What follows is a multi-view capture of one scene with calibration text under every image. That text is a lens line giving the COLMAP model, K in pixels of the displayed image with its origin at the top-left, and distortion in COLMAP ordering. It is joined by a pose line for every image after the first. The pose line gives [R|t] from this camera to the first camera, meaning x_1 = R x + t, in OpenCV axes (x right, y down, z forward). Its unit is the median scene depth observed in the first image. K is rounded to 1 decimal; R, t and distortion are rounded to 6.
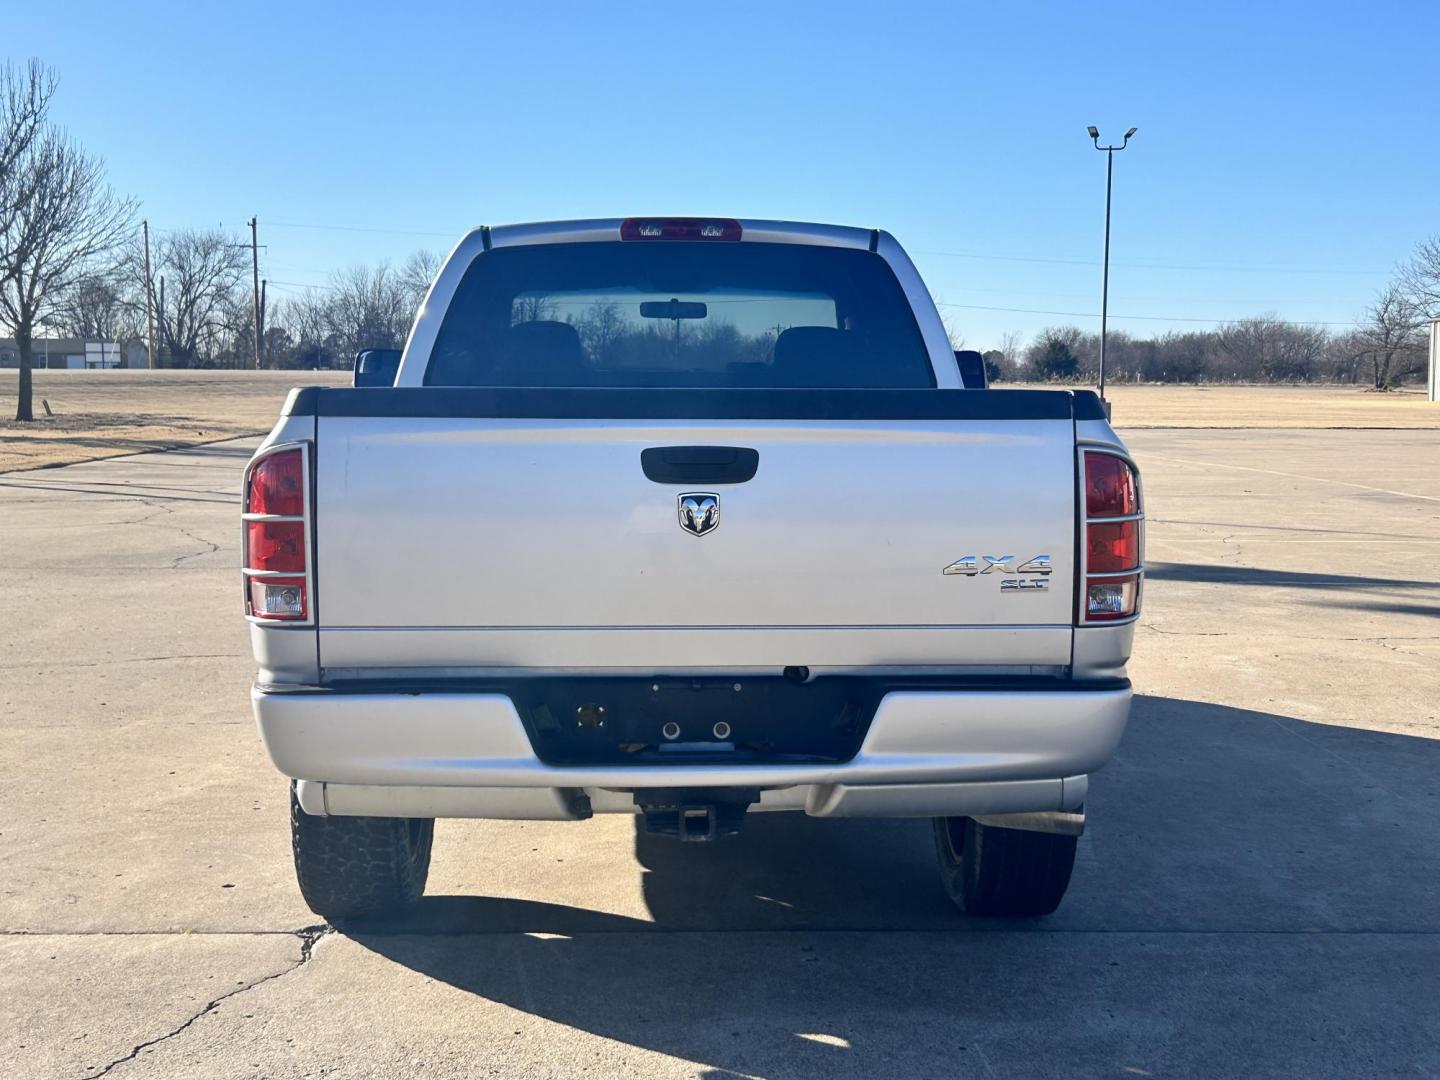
lens RADIAL K [[1935.5, 0, 723.0], [0, 1935.5, 545.1], [0, 0, 1]] dist [0.191600, -0.633855]
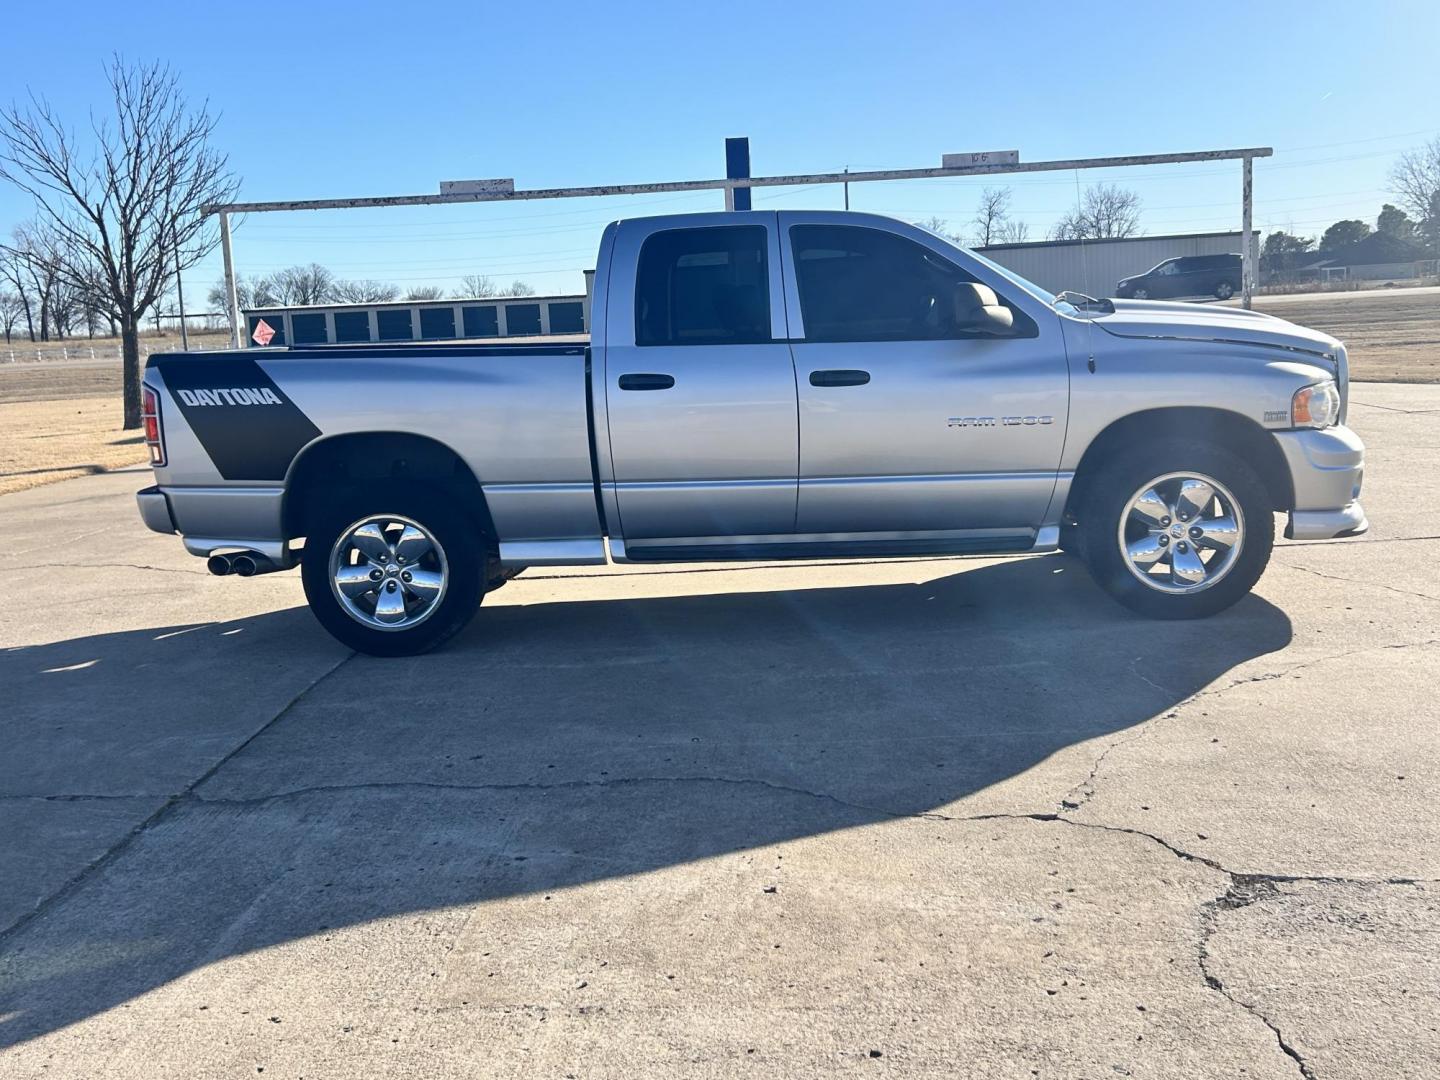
lens RADIAL K [[1448.5, 0, 720.0], [0, 1448.5, 540.0], [0, 0, 1]] dist [-0.005050, -0.003479]
pose [[-0.089020, 0.155141, -0.983873, 0.959165], [-0.043842, 0.986227, 0.159479, -0.088609], [0.995064, 0.057332, -0.080993, 0.986712]]
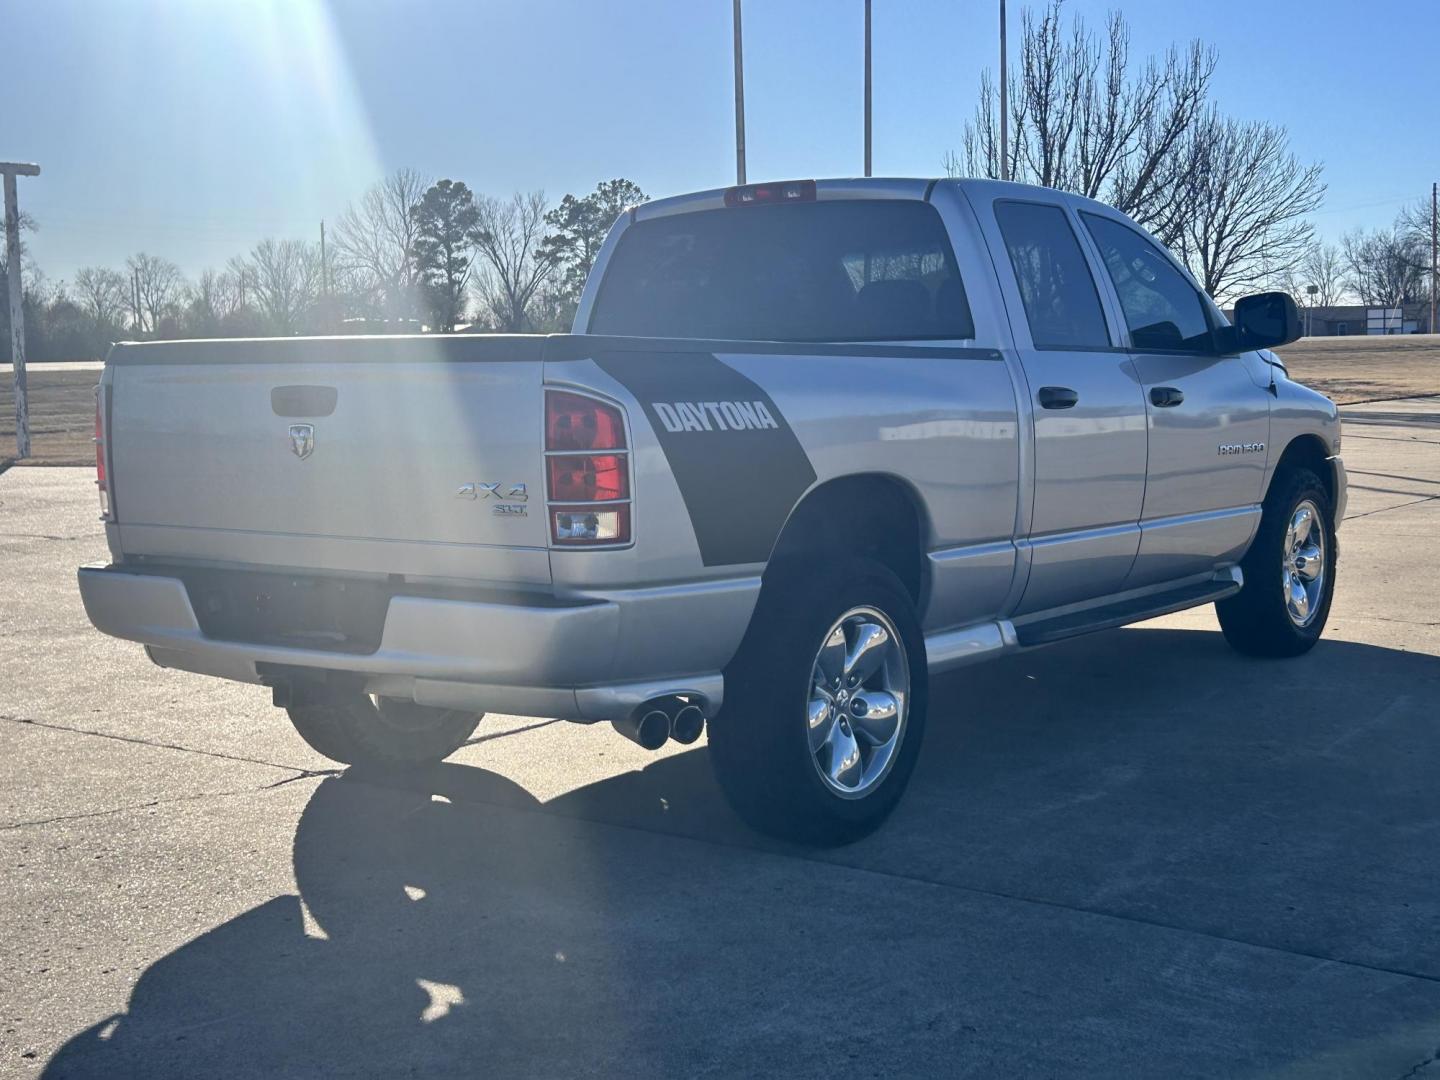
lens RADIAL K [[1935.5, 0, 723.0], [0, 1935.5, 545.1], [0, 0, 1]] dist [0.191600, -0.633855]
pose [[0.778290, 0.045280, -0.626270, 0.529605], [-0.035200, 0.998974, 0.028482, 0.002470], [0.626918, -0.000122, 0.779085, 0.116792]]
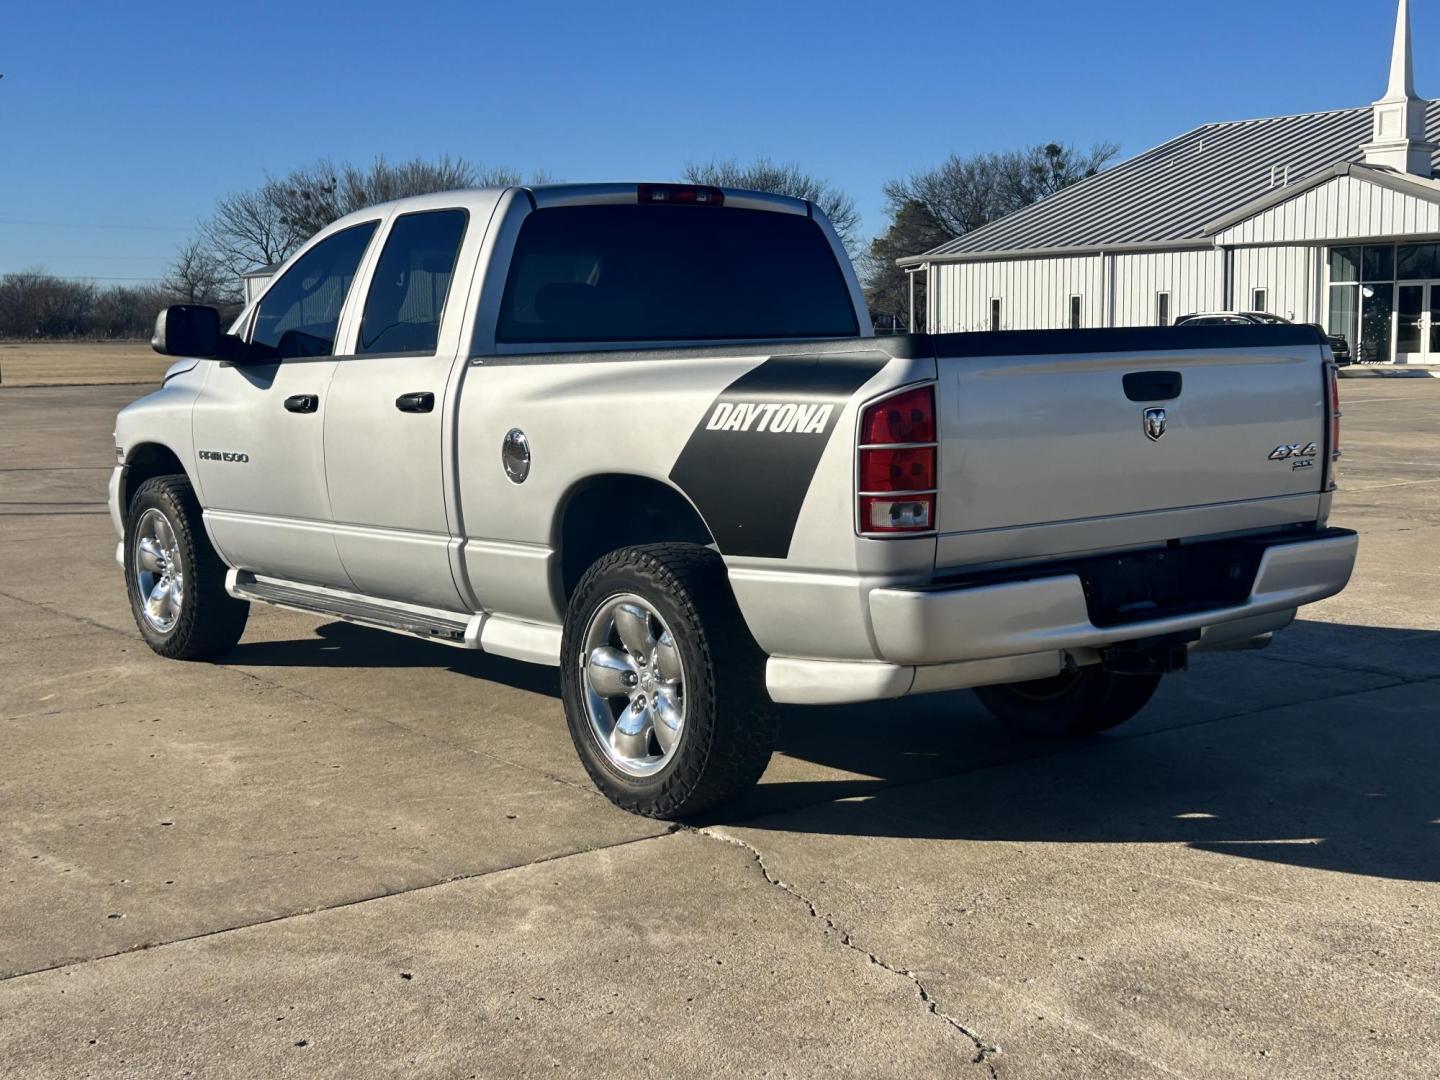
lens RADIAL K [[1935.5, 0, 723.0], [0, 1935.5, 545.1], [0, 0, 1]] dist [0.191600, -0.633855]
pose [[0.804134, -0.083425, 0.588565, -0.561449], [0.070272, 0.996502, 0.045238, -0.007983], [-0.590280, 0.004982, 0.807183, 0.064601]]
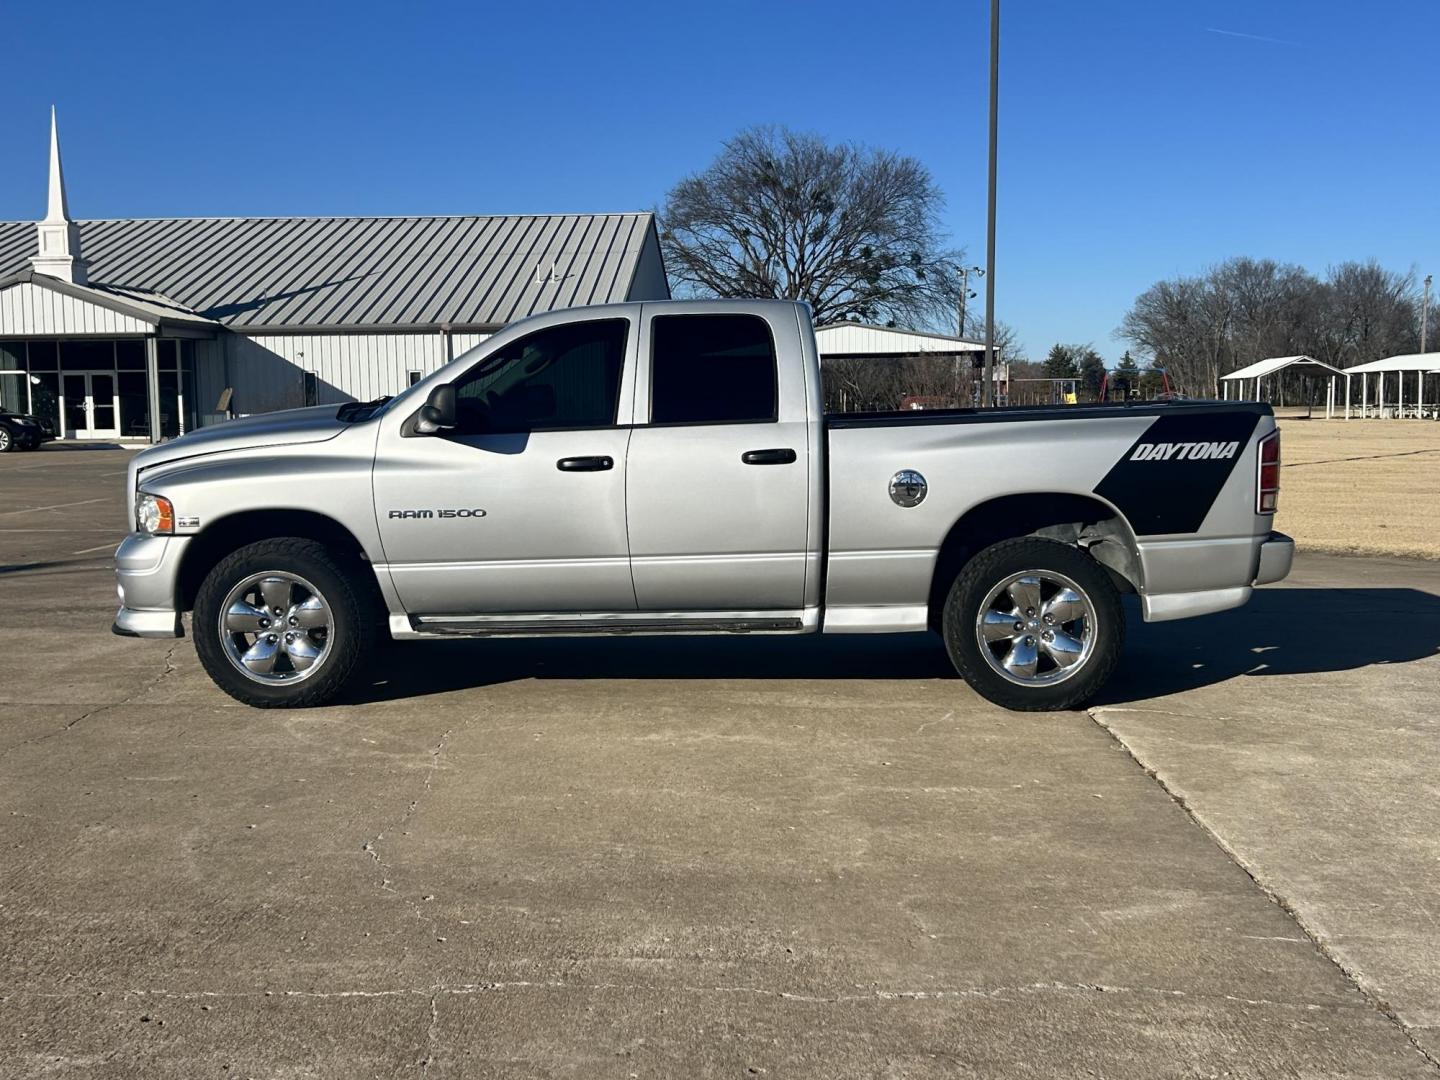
lens RADIAL K [[1601.8, 0, 720.0], [0, 1601.8, 540.0], [0, 0, 1]] dist [0.026619, 0.007892]
pose [[0.076606, -0.100730, 0.991960, -1.132981], [0.099887, 0.990654, 0.092884, -0.085956], [-0.992045, 0.091968, 0.085951, 0.809981]]
